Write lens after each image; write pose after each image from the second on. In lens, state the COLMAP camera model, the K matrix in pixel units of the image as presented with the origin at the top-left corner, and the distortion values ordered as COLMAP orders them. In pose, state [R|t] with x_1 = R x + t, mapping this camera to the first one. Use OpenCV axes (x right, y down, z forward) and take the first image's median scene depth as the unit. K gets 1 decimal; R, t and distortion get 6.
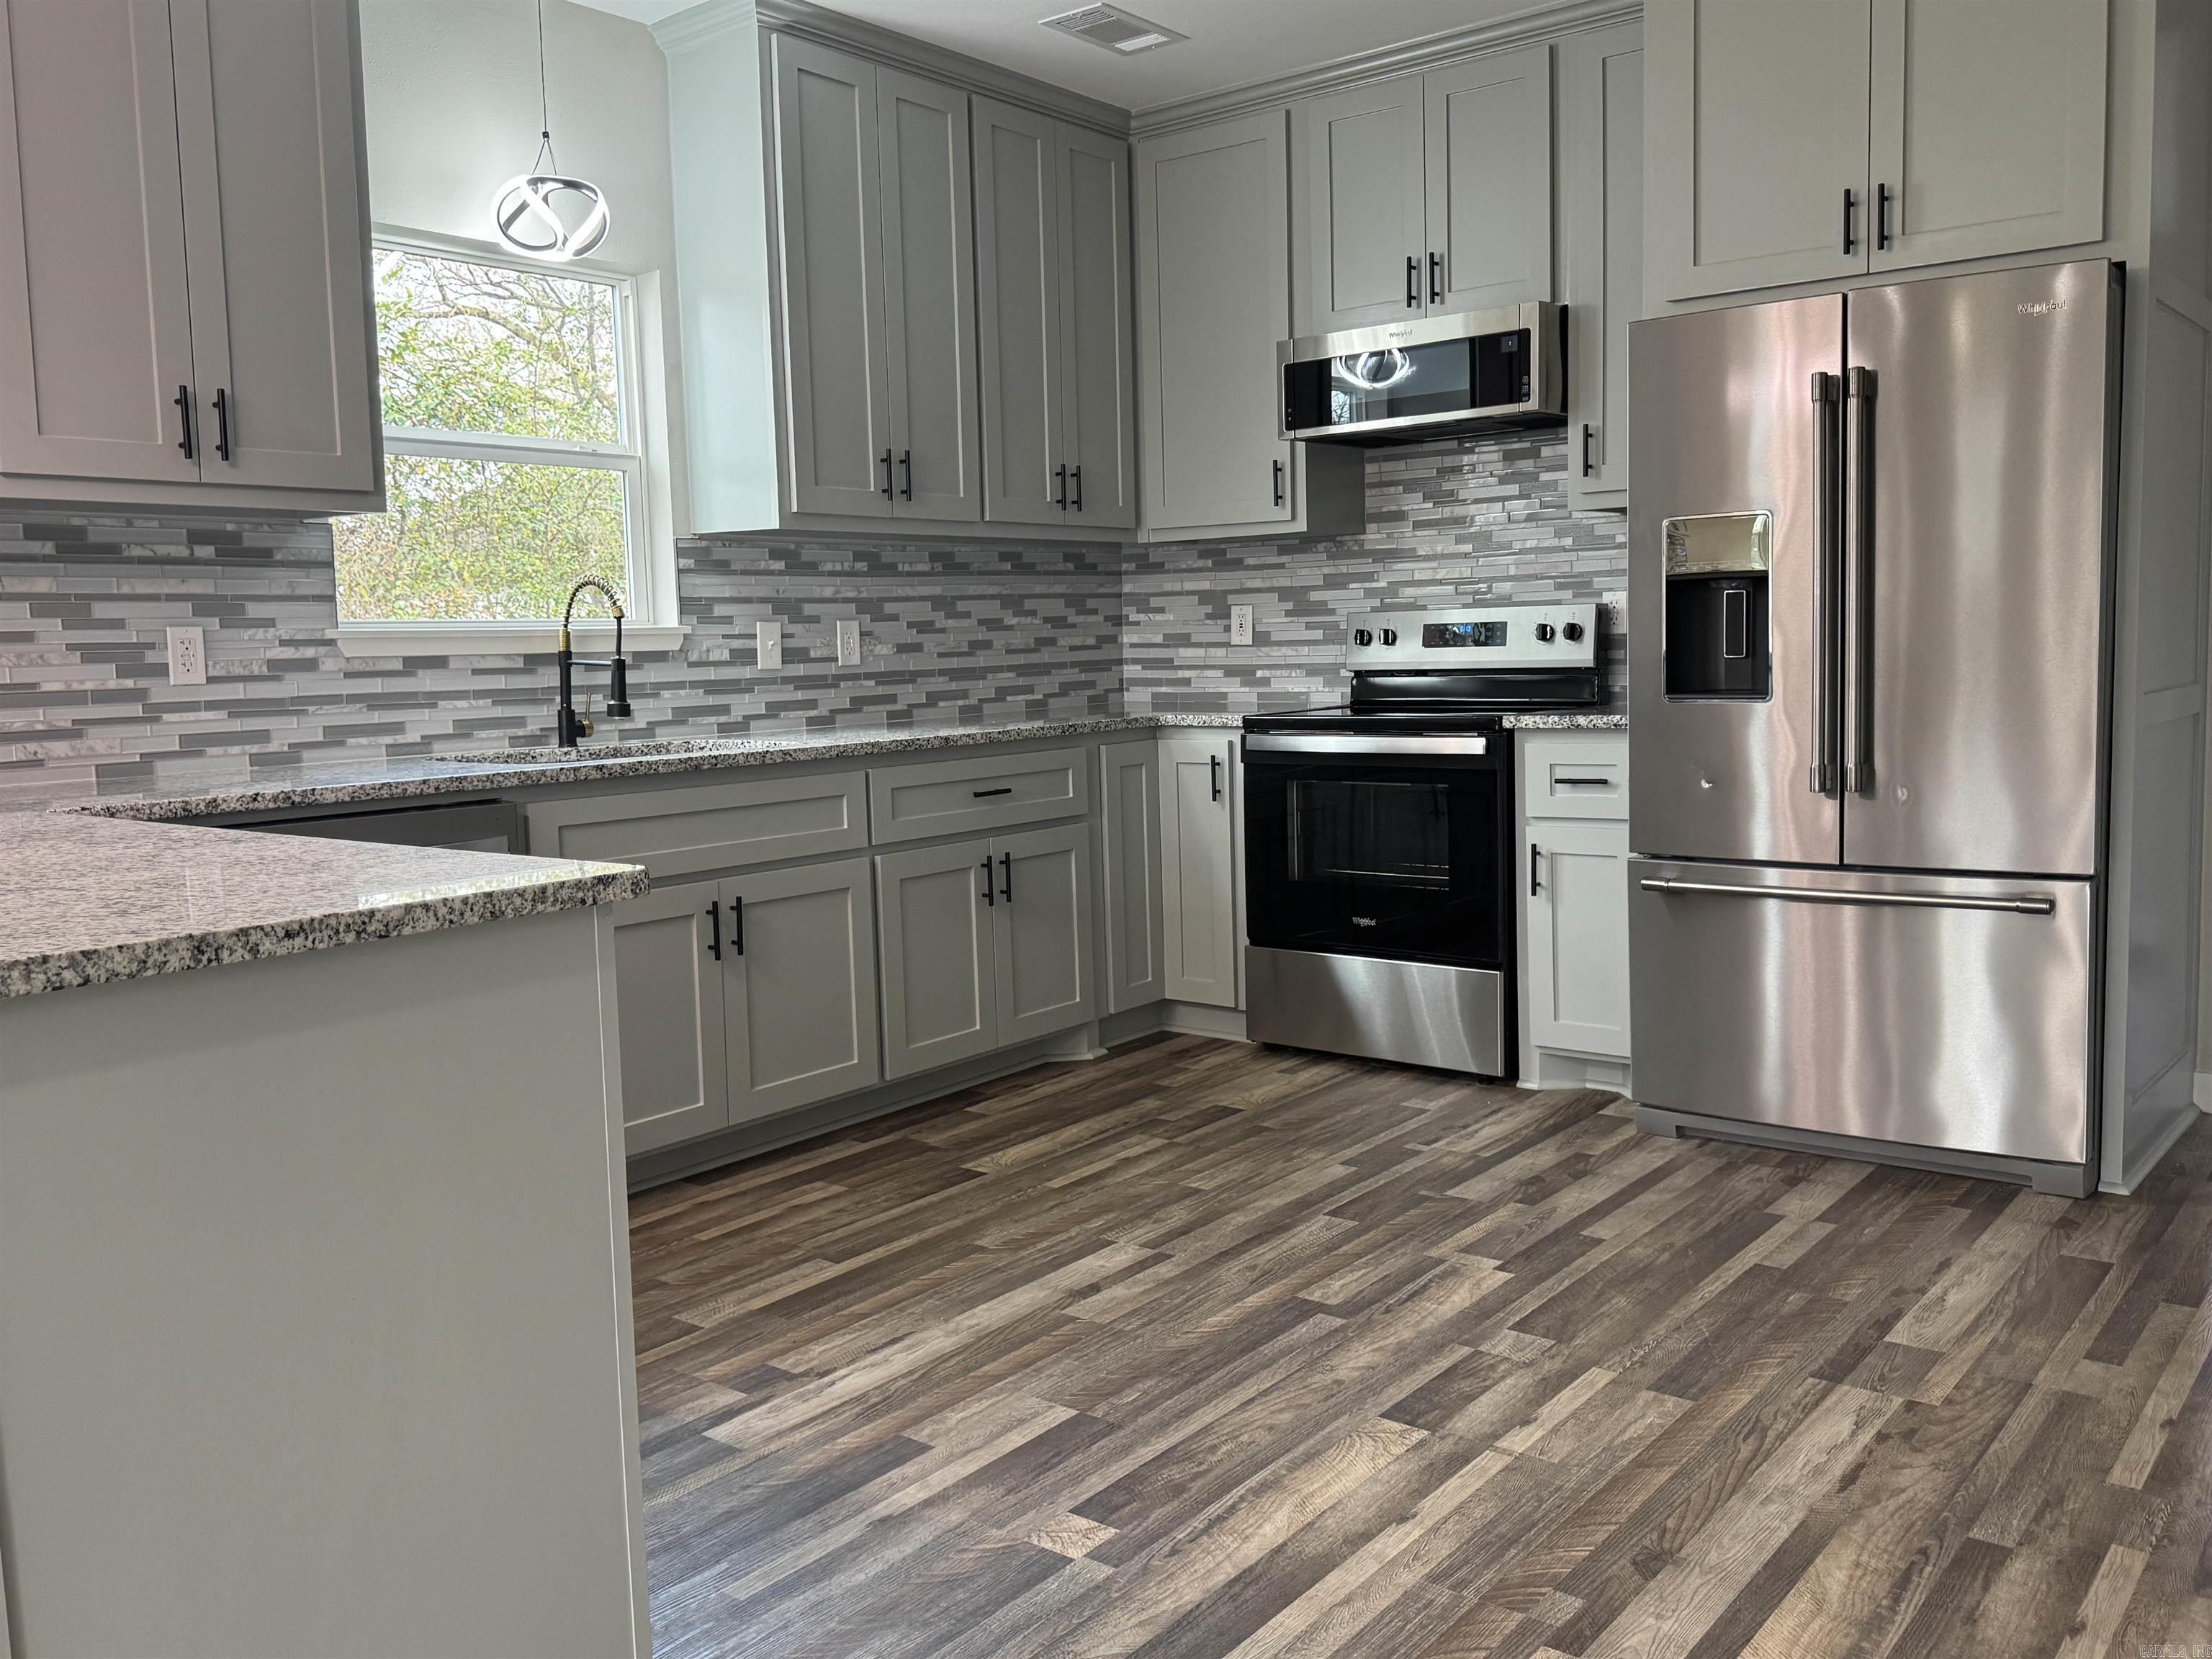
lens RADIAL K [[1802.9, 0, 1098.5], [0, 1802.9, 821.0], [0, 0, 1]] dist [0.128012, -0.226930]
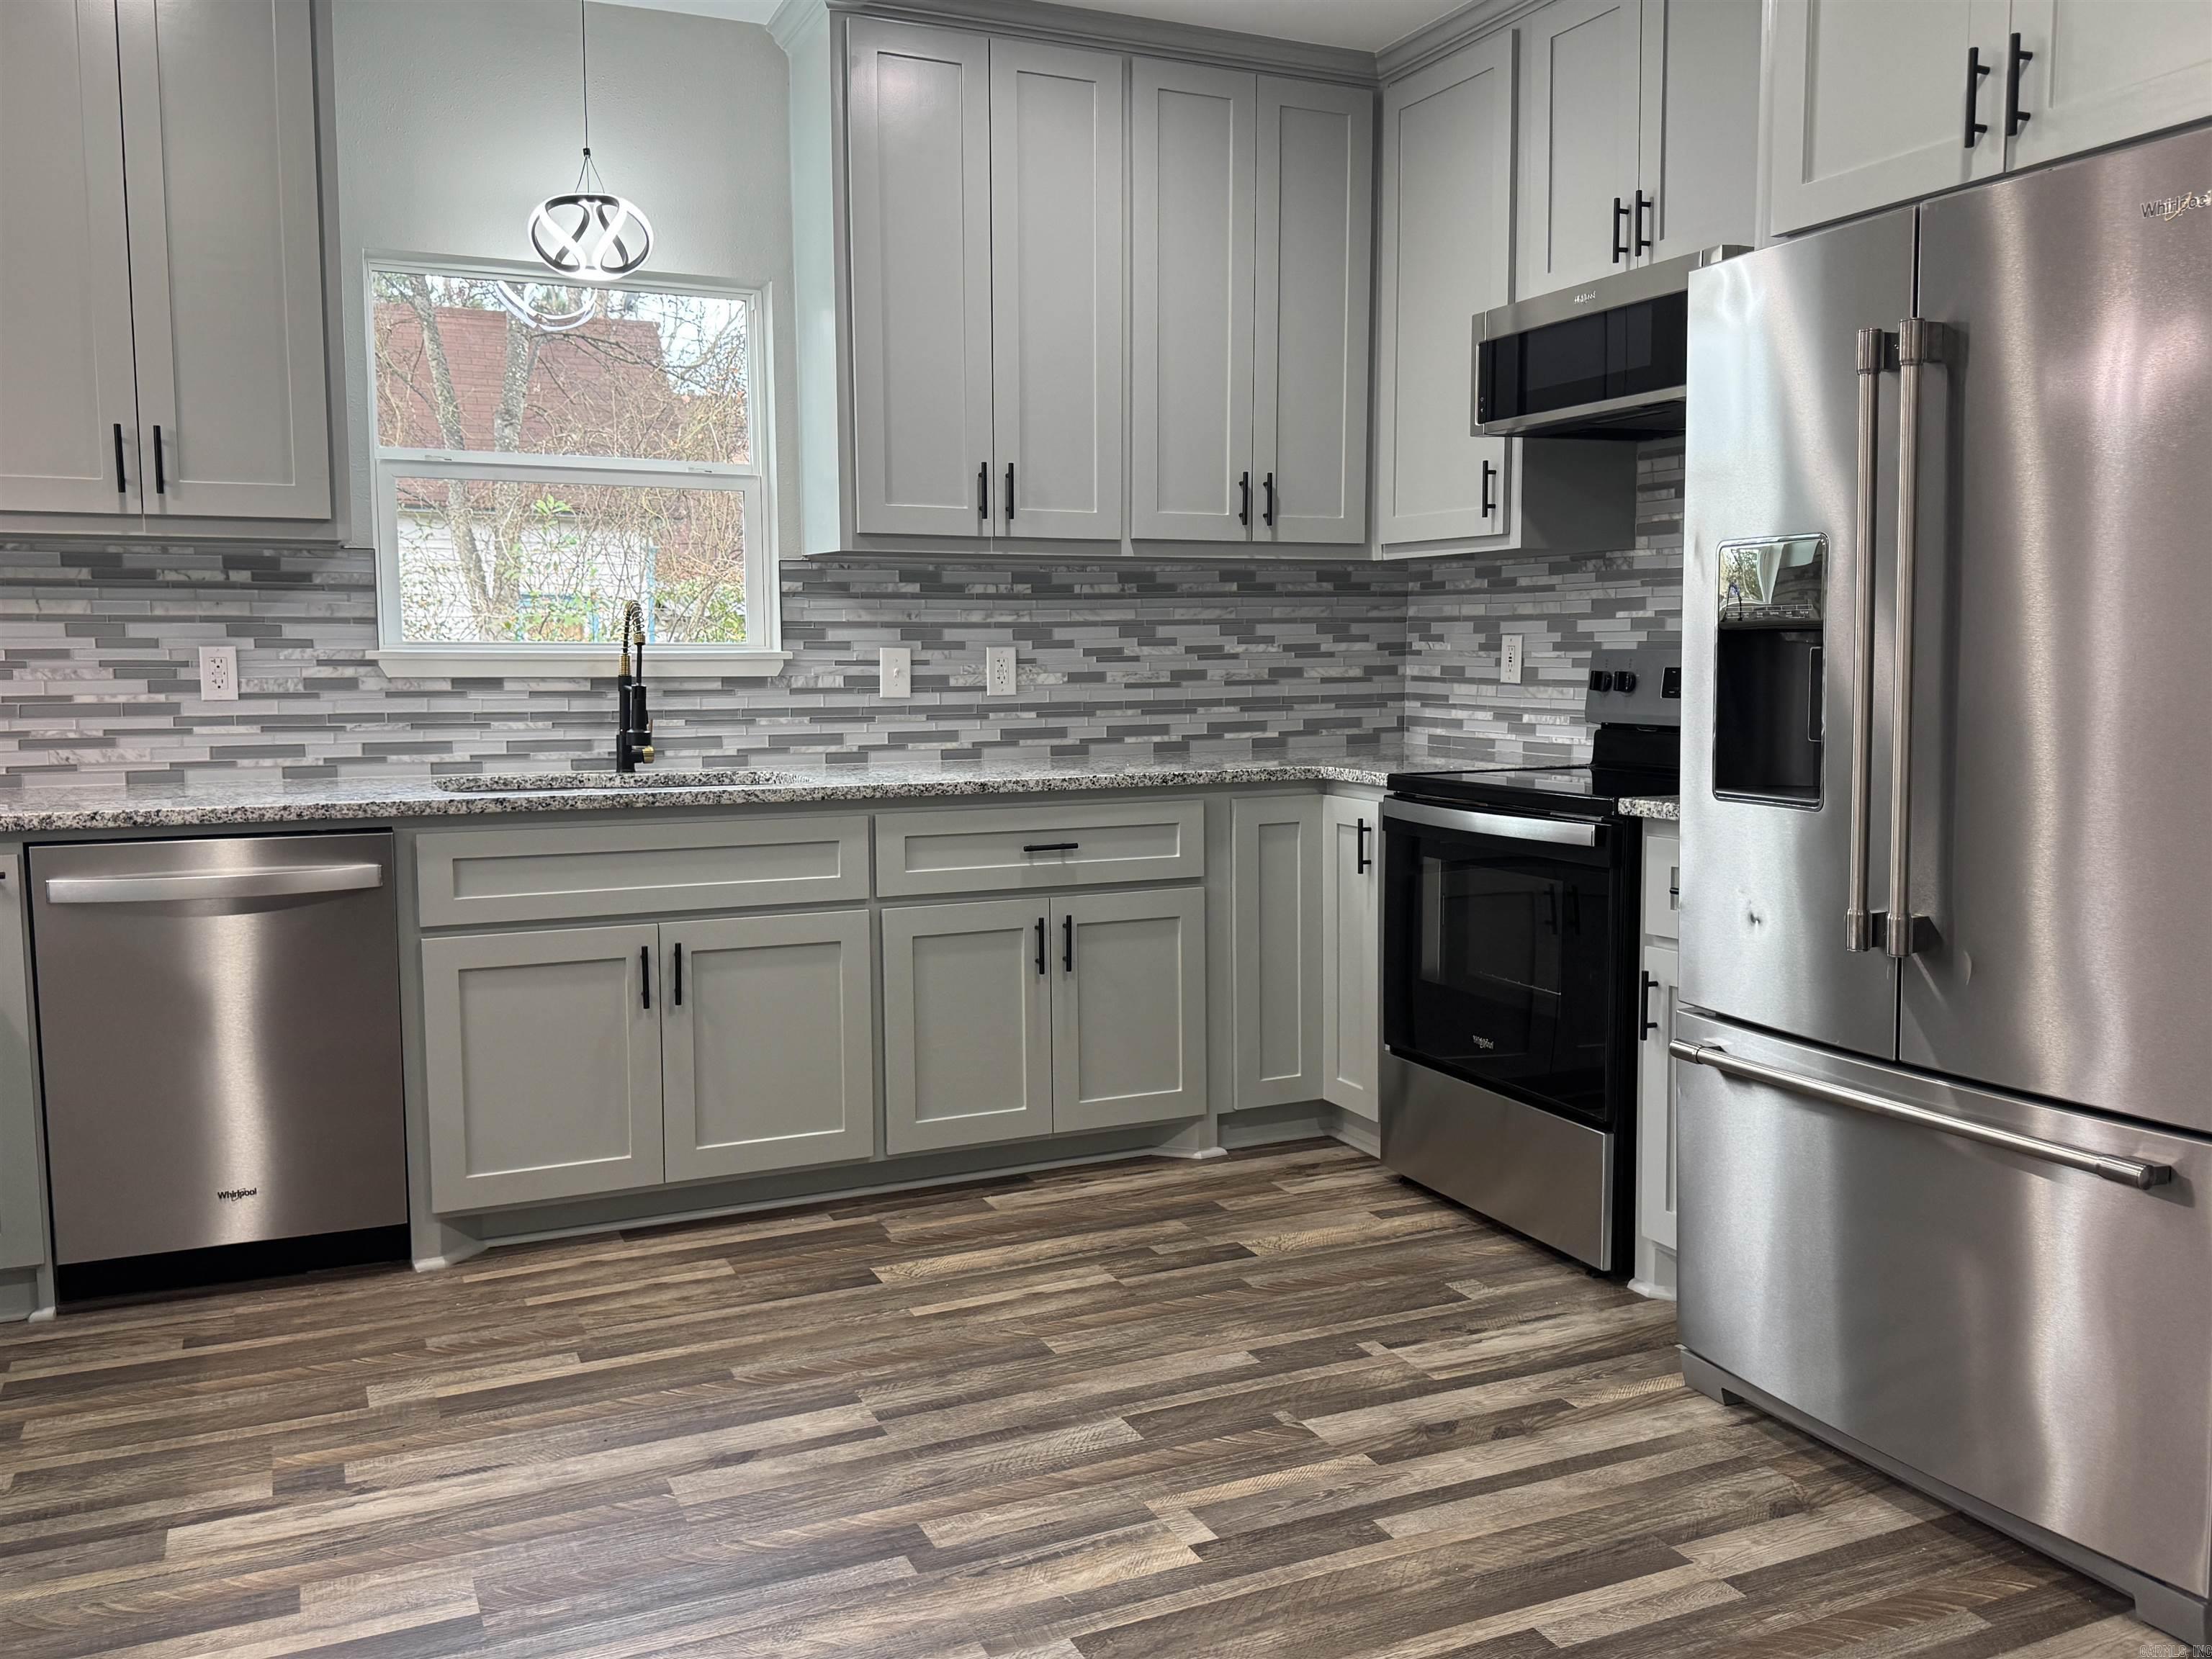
lens RADIAL K [[1802.9, 0, 1104.3], [0, 1802.9, 826.3], [0, 0, 1]] dist [0.128012, -0.226930]
pose [[0.891668, 0.069348, -0.447347, 0.371989], [-0.066891, 0.997533, 0.021308, -0.048076], [0.447721, 0.010924, 0.894106, 0.224838]]
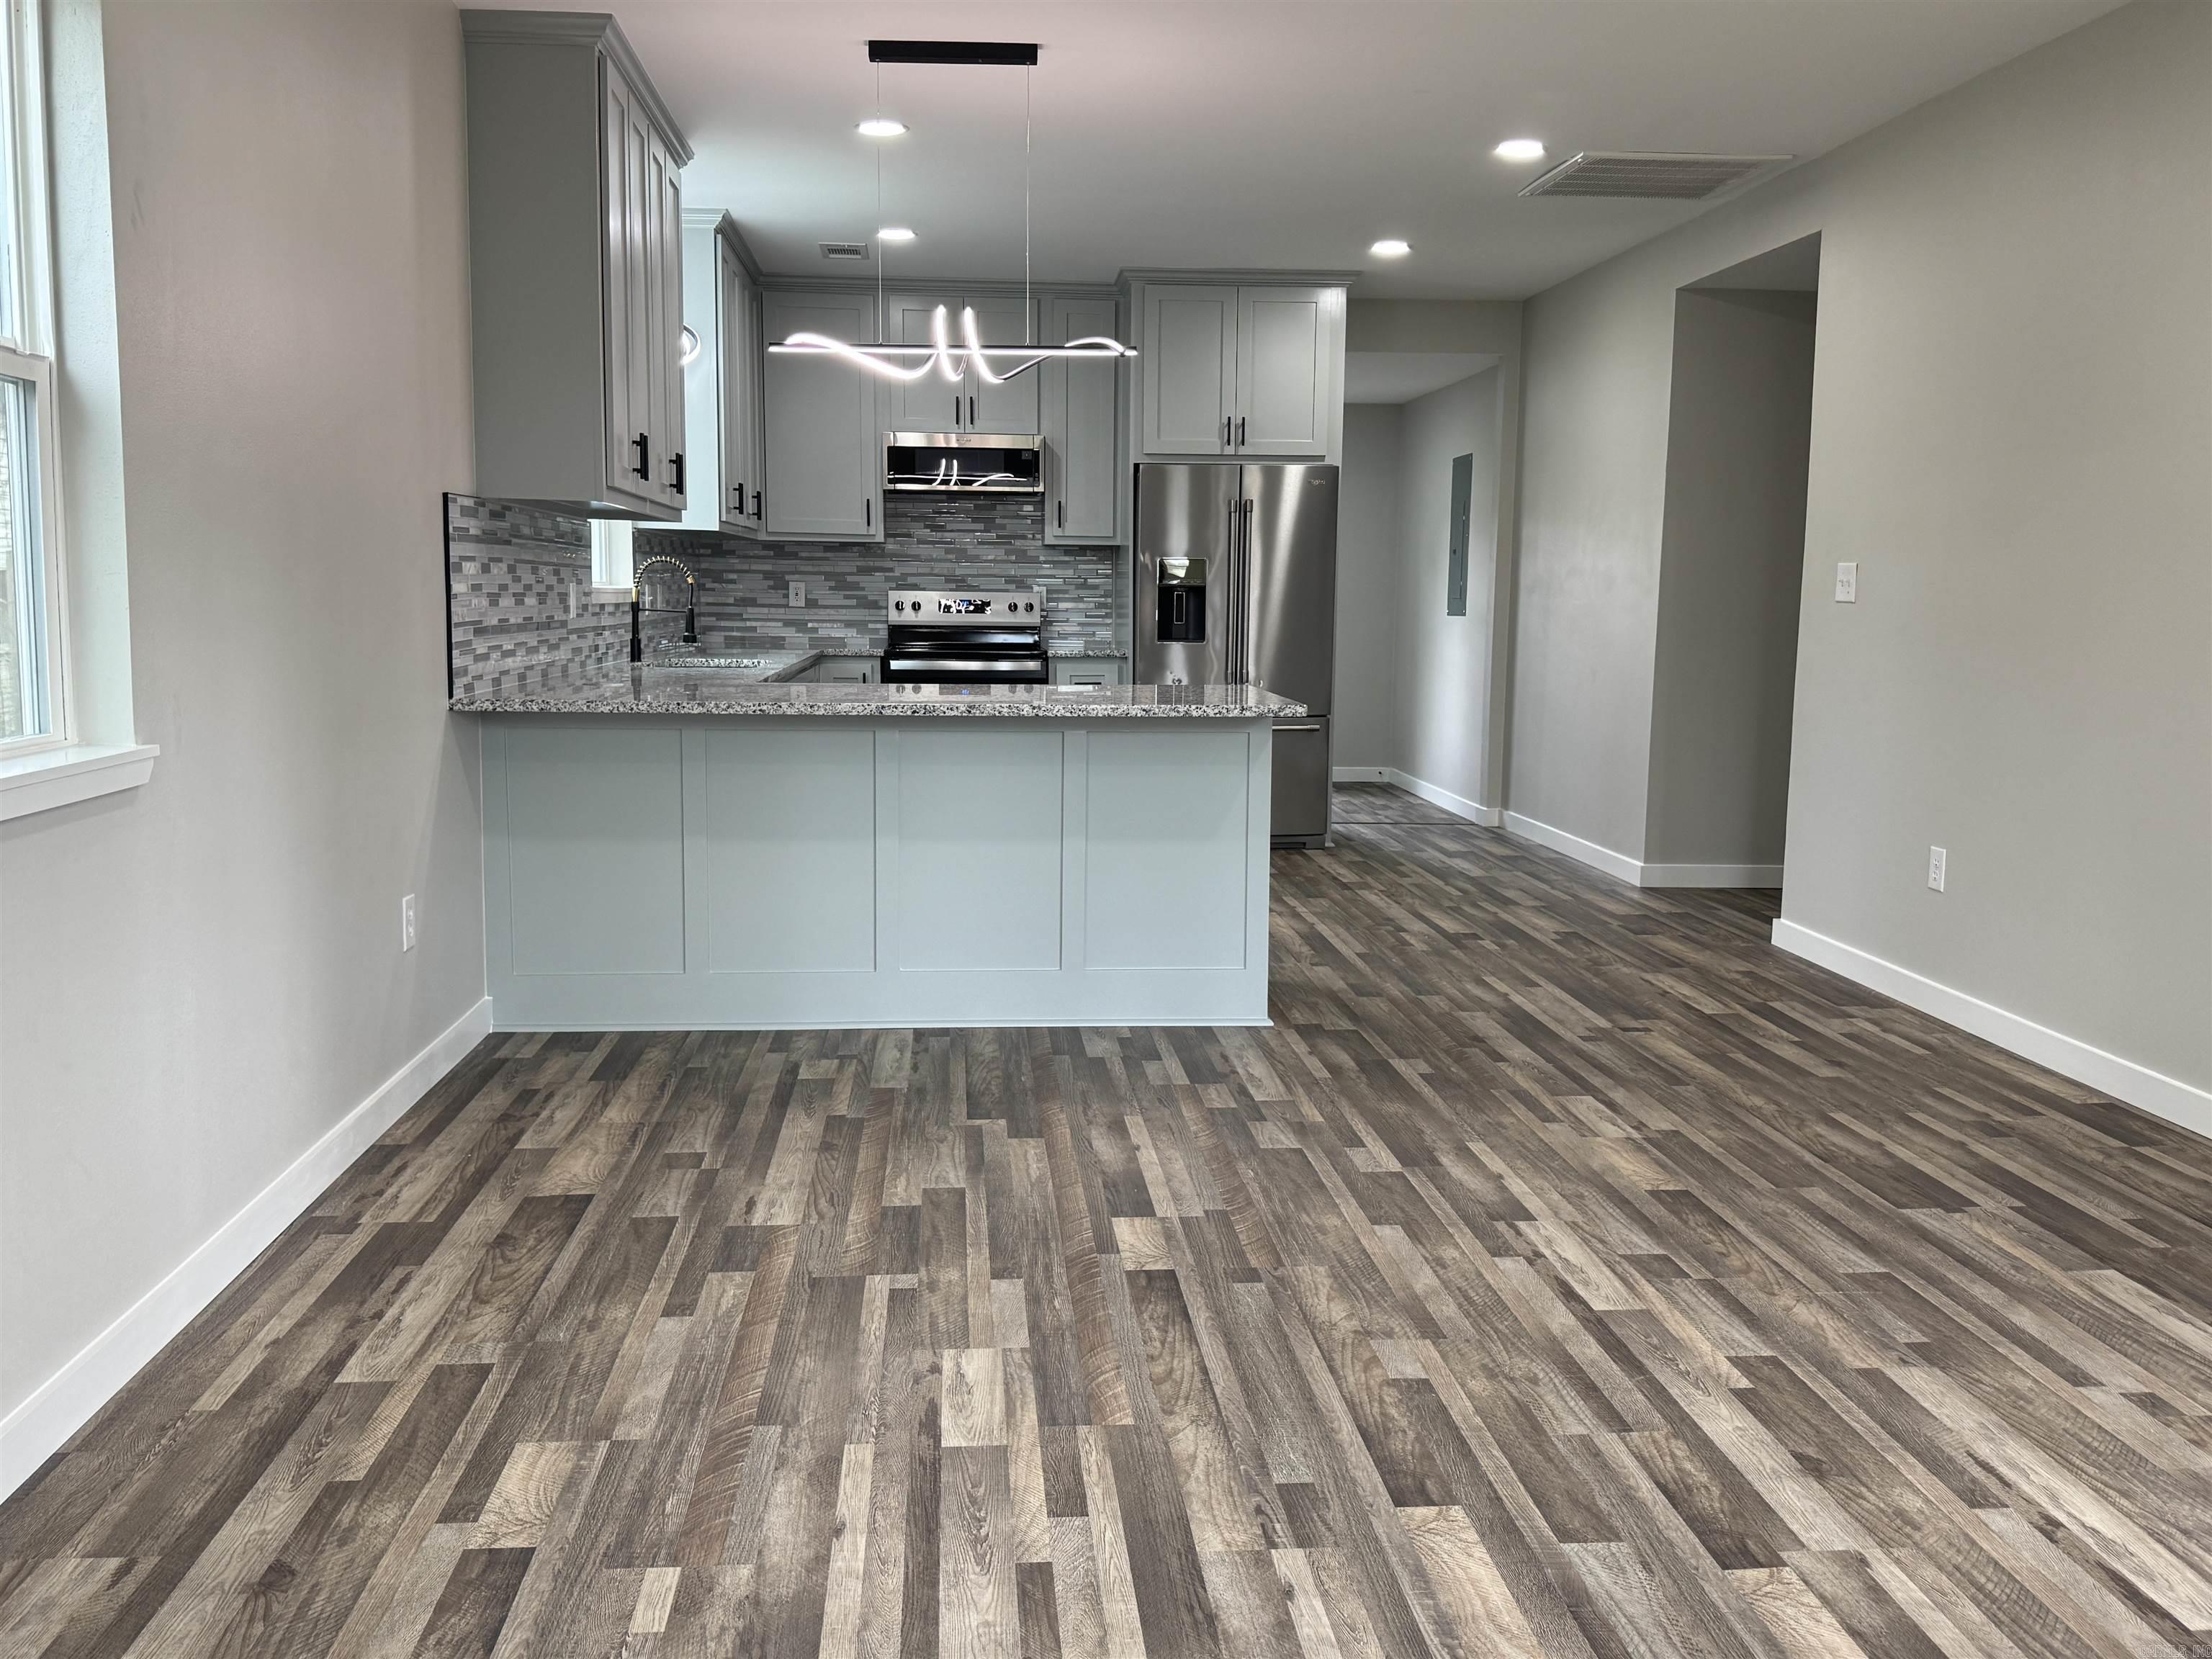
lens RADIAL K [[1802.9, 0, 1092.3], [0, 1802.9, 812.9], [0, 0, 1]] dist [0.128012, -0.226930]
pose [[0.727337, -0.049787, 0.684472, -1.067842], [0.039877, 0.998746, 0.030272, 0.058768], [-0.685121, 0.005276, 0.728410, -0.433174]]
